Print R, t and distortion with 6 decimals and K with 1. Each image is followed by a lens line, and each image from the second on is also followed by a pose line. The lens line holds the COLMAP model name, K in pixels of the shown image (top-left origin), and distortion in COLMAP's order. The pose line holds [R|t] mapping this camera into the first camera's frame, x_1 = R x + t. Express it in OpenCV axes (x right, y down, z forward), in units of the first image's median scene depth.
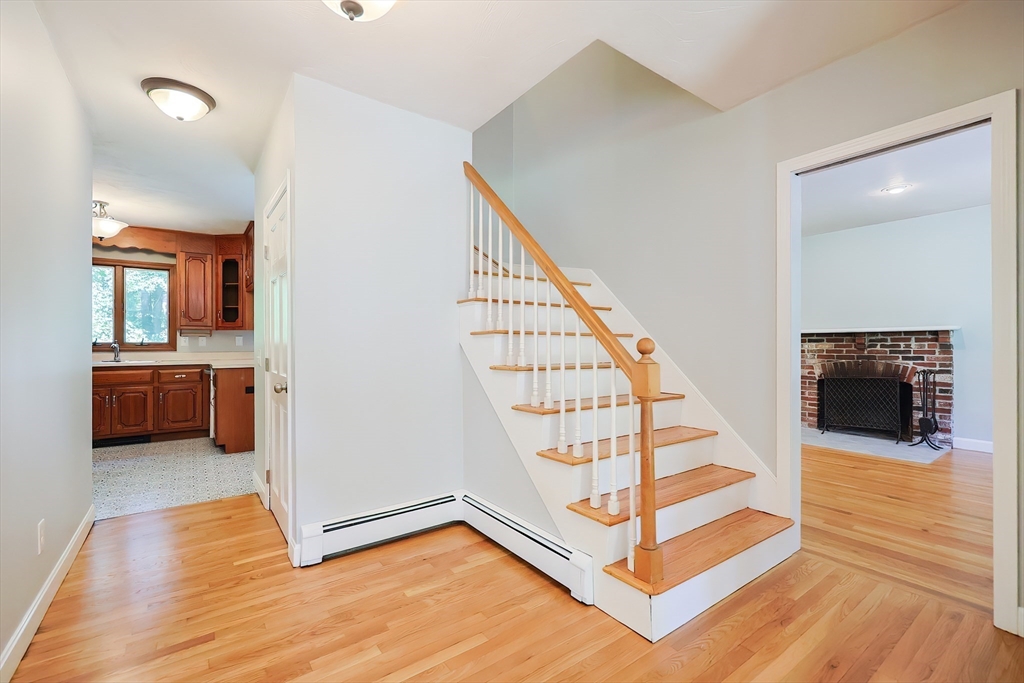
lens RADIAL K [[441.9, 0, 511.1], [0, 441.9, 344.2], [0, 0, 1]] dist [-0.001127, -0.000012]
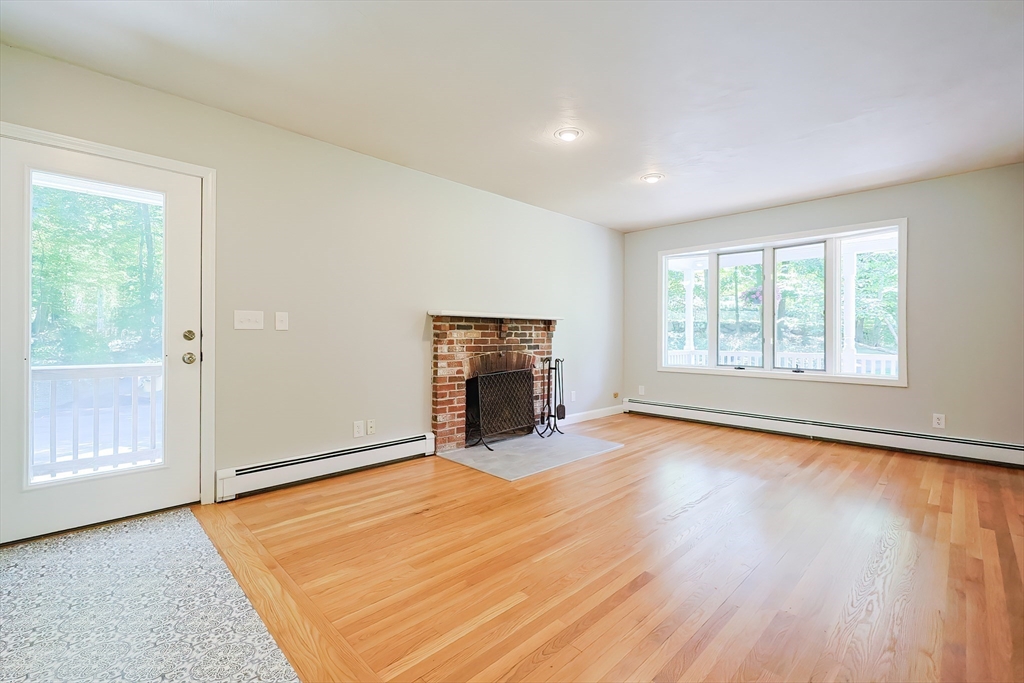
lens RADIAL K [[445.3, 0, 515.1], [0, 445.3, 339.1], [0, 0, 1]] dist [-0.000599, -0.000012]
pose [[-0.148371, -0.003581, 0.988925, -0.061153], [-0.001370, 0.999993, 0.003416, 0.010441], [-0.988931, -0.000848, -0.148375, 1.189910]]
